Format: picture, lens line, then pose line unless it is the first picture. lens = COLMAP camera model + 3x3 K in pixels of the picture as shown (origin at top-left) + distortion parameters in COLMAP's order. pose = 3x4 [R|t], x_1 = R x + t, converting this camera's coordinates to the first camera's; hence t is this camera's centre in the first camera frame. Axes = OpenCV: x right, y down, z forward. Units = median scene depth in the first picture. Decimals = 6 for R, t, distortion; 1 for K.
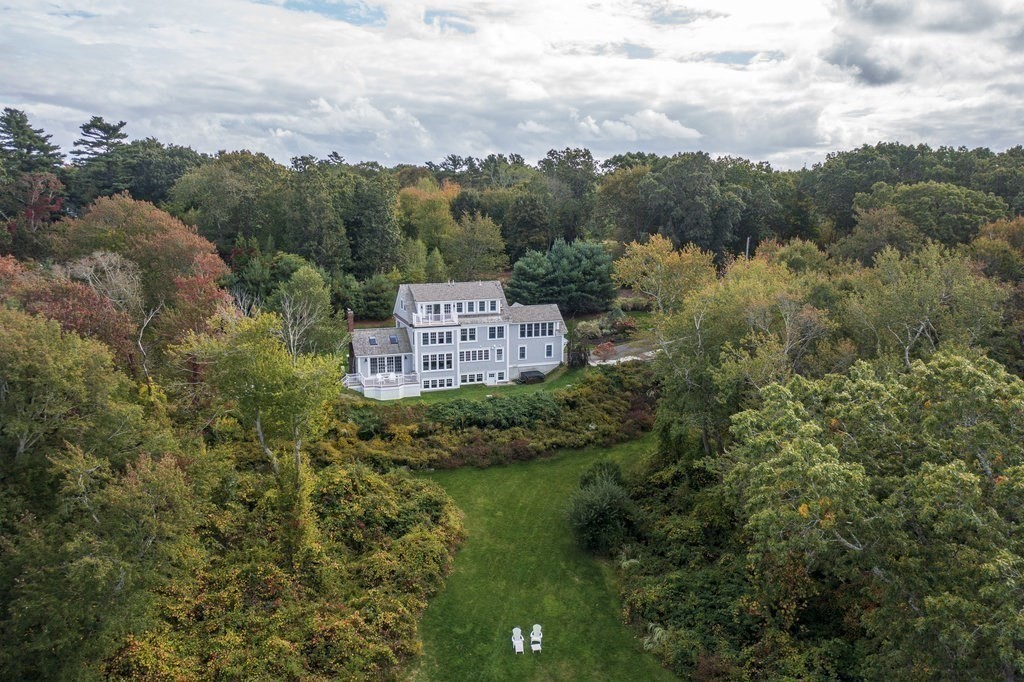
lens RADIAL K [[819.4, 0, 512.0], [0, 819.4, 341.0], [0, 0, 1]] dist [-0.004961, 0.000244]
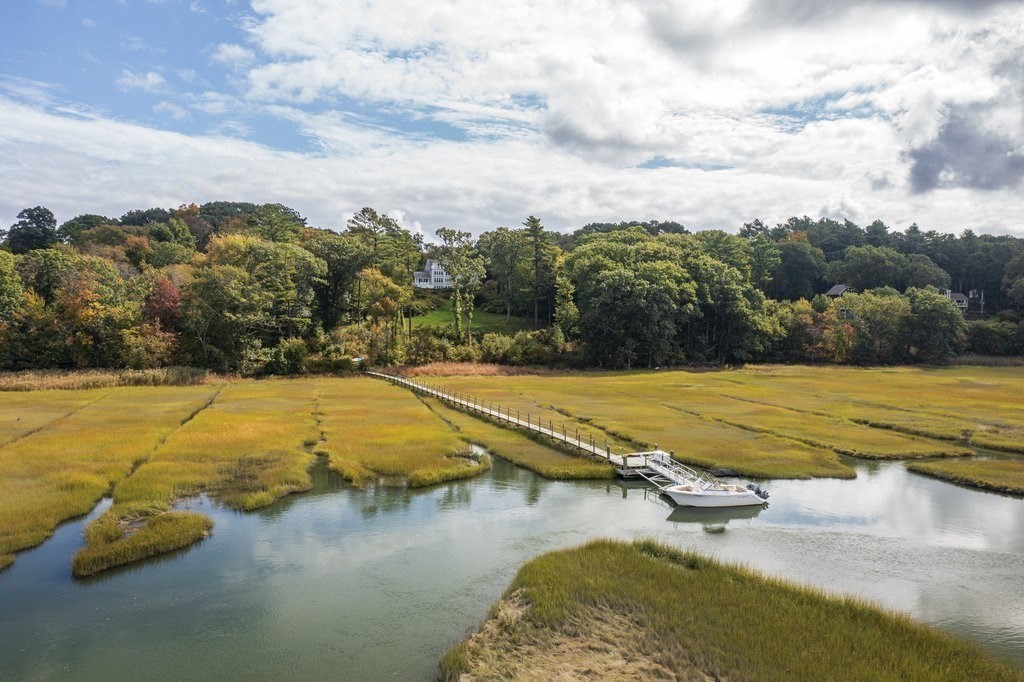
lens RADIAL K [[817.2, 0, 512.4], [0, 817.2, 320.2], [0, 0, 1]] dist [0.003447, 0.000094]
pose [[0.999849, 0.004092, 0.016896, 0.157136], [-0.001008, 0.983915, -0.178632, 0.786093], [-0.017355, 0.178588, 0.983771, -2.282488]]
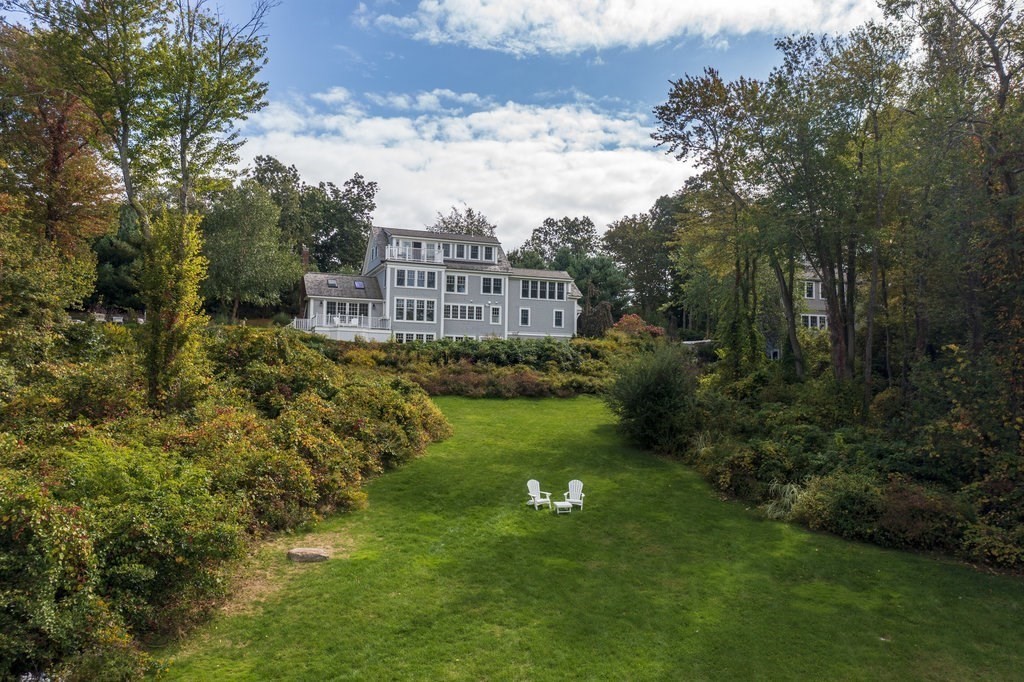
lens RADIAL K [[821.8, 0, 505.2], [0, 821.8, 344.5], [0, 0, 1]] dist [0.004307, 0.003603]
pose [[0.999803, 0.015103, 0.012905, -0.016282], [-0.011409, 0.968337, -0.249385, 0.245855], [-0.016263, 0.249188, 0.968318, 0.263210]]
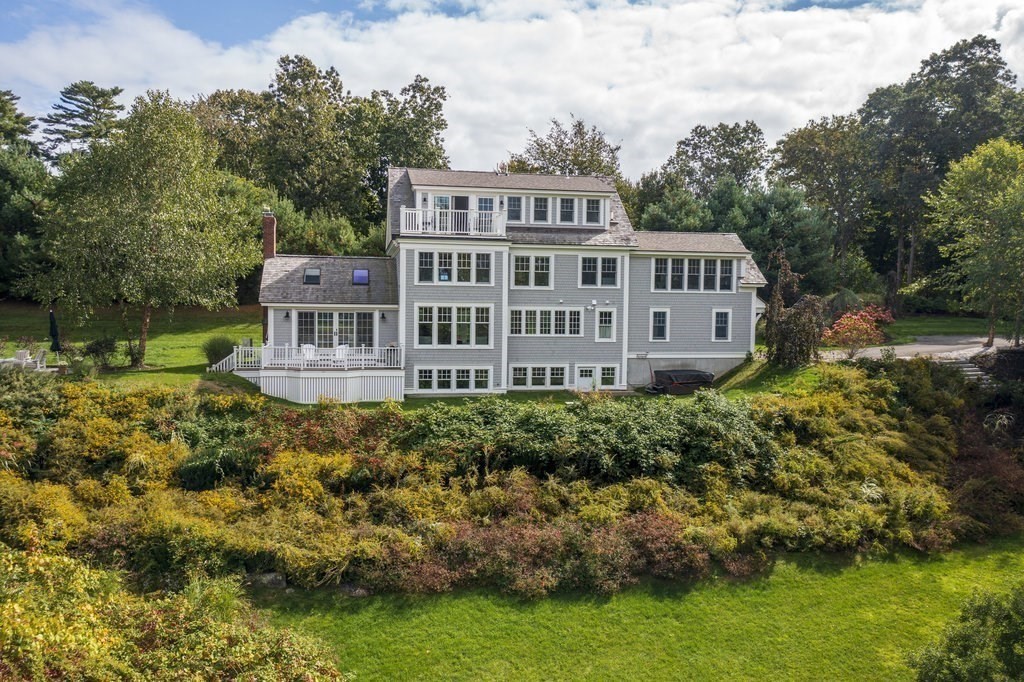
lens RADIAL K [[819.4, 0, 512.0], [0, 819.4, 341.0], [0, 0, 1]] dist [-0.004961, 0.000244]
pose [[0.988459, 0.018334, -0.150374, 0.001094], [-0.039241, 0.989756, -0.137274, 0.088781], [0.146317, 0.141591, 0.979052, 0.595640]]
